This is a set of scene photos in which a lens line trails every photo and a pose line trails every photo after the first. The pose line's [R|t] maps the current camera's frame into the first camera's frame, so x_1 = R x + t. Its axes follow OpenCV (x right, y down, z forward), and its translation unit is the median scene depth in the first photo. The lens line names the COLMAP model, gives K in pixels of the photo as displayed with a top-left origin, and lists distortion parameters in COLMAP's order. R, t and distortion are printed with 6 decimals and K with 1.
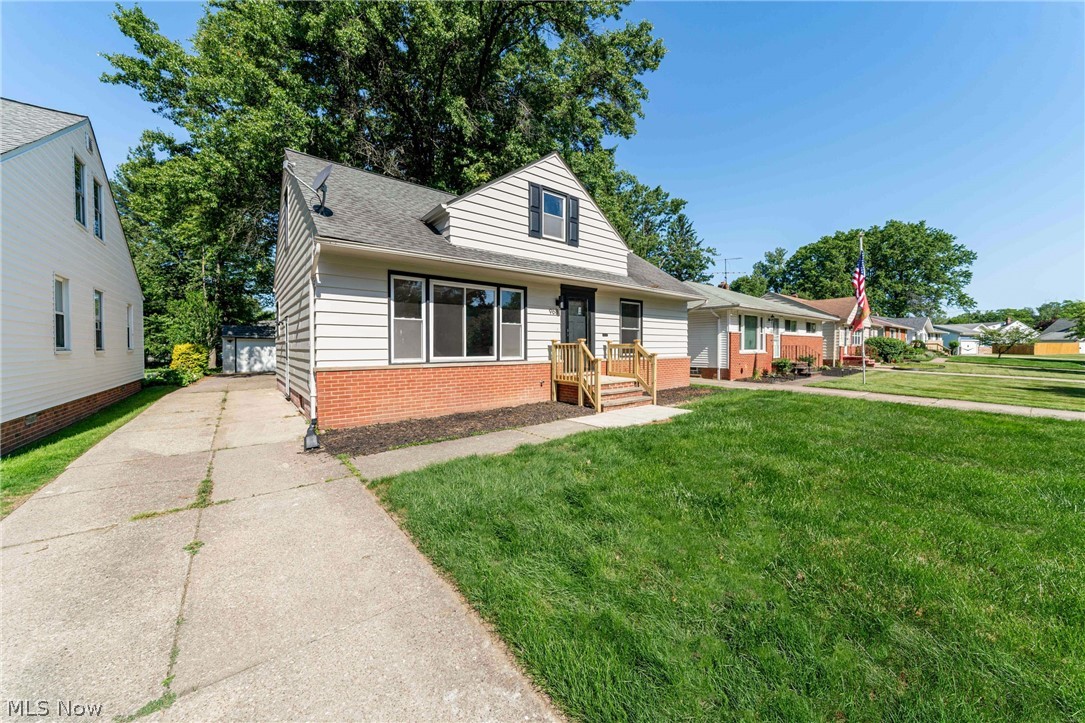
lens RADIAL K [[372.0, 0, 536.7], [0, 372.0, 361.5], [0, 0, 1]] dist [-0.005379, -0.000039]
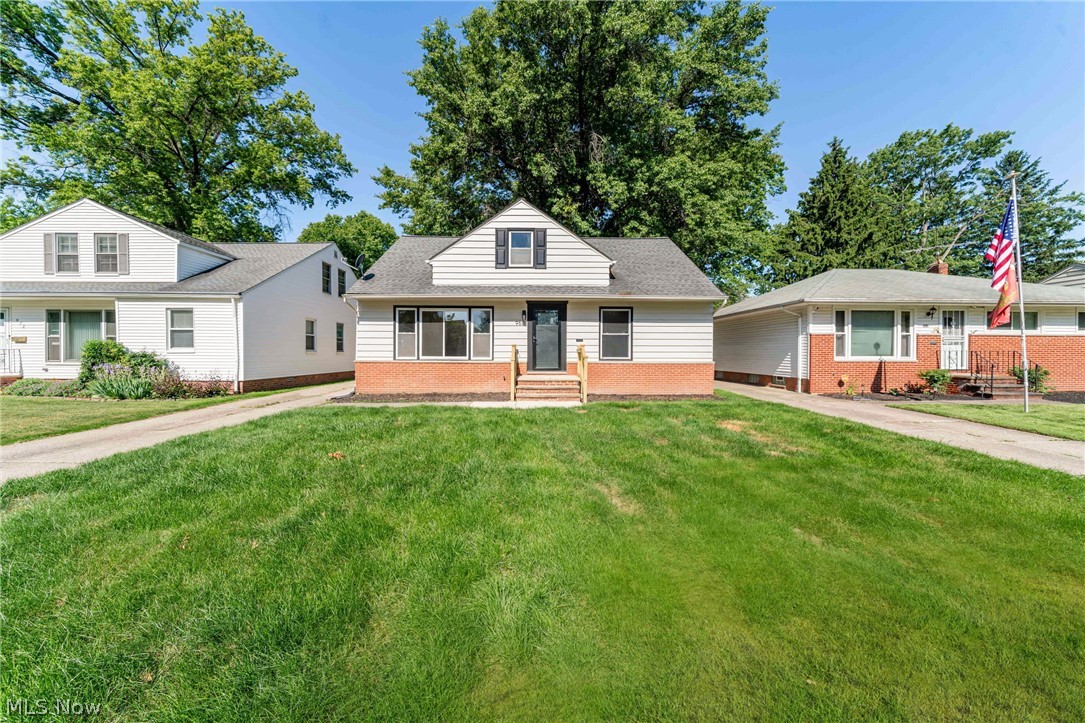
lens RADIAL K [[360.0, 0, 542.5], [0, 360.0, 361.5], [0, 0, 1]] dist [-0.005500, -0.000121]
pose [[0.800685, 0.021129, -0.598713, 0.841018], [-0.028989, 0.999574, -0.003494, 0.000808], [0.598384, 0.020154, 0.800956, 0.057208]]
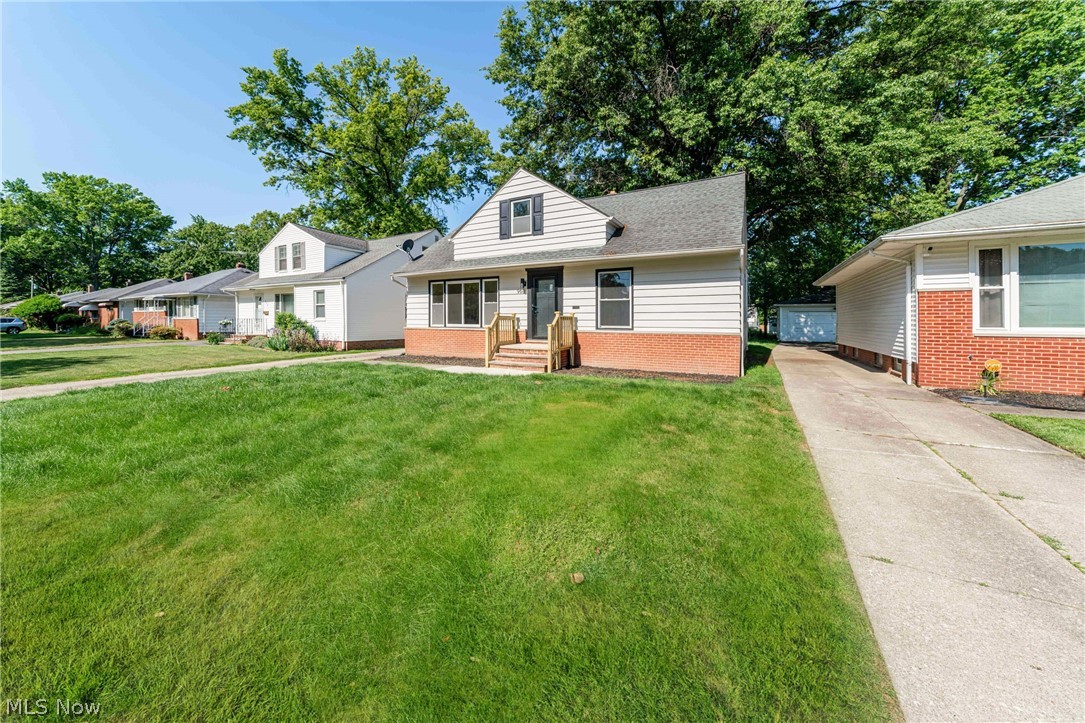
lens RADIAL K [[377.9, 0, 540.0], [0, 377.9, 331.2], [0, 0, 1]] dist [-0.005617, -0.000114]
pose [[0.396009, 0.030652, -0.917735, 1.258754], [-0.039903, 0.999073, 0.016150, -0.019219], [0.917379, 0.030225, 0.396865, 0.539968]]
